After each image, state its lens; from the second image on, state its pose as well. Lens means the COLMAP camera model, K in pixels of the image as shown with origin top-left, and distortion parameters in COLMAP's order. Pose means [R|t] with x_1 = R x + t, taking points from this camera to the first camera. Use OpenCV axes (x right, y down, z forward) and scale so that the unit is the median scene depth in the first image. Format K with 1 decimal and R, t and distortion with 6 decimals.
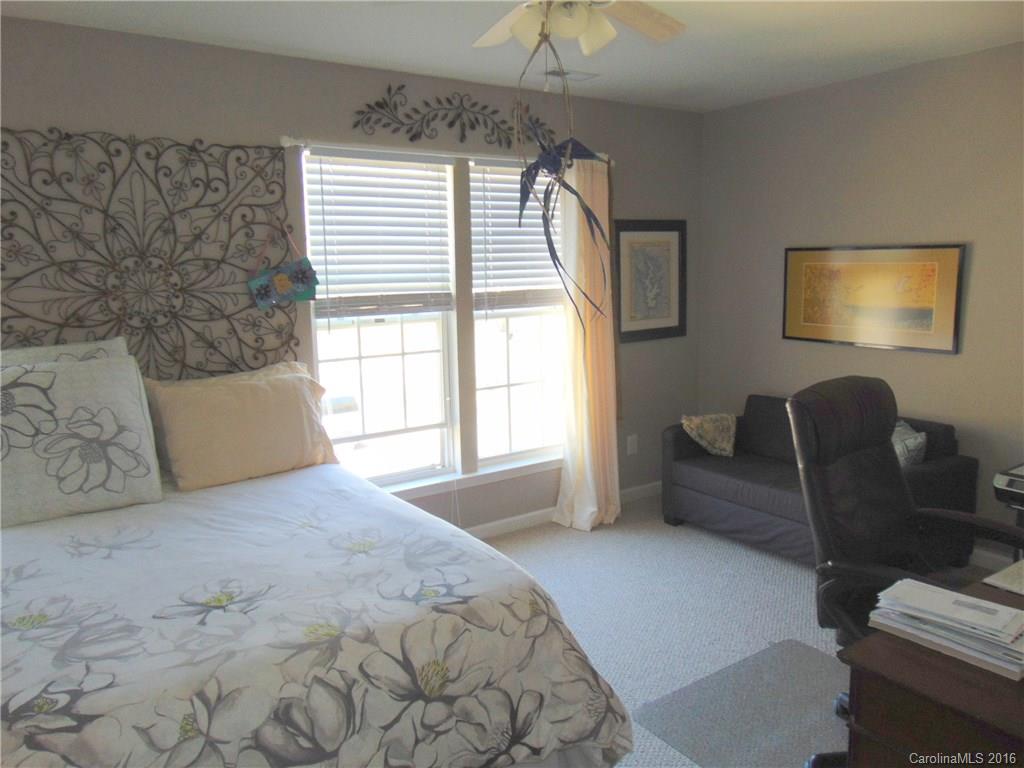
lens RADIAL K [[760.6, 0, 512.0], [0, 760.6, 384.0], [0, 0, 1]] dist [0.030612, 0.002429]
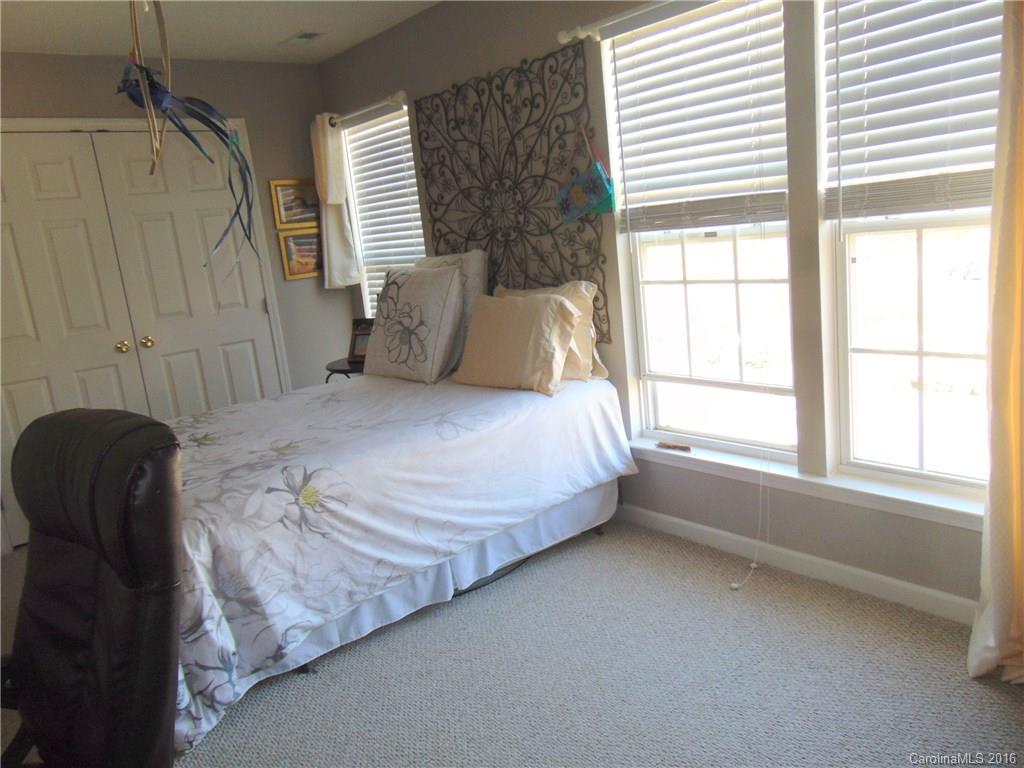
lens RADIAL K [[789.5, 0, 512.0], [0, 789.5, 384.0], [0, 0, 1]] dist [0.003680, 0.004381]
pose [[0.083138, 0.217002, -0.972624, 0.705734], [-0.044611, 0.975835, 0.213905, -0.114164], [0.995539, 0.025606, 0.090810, 0.869612]]
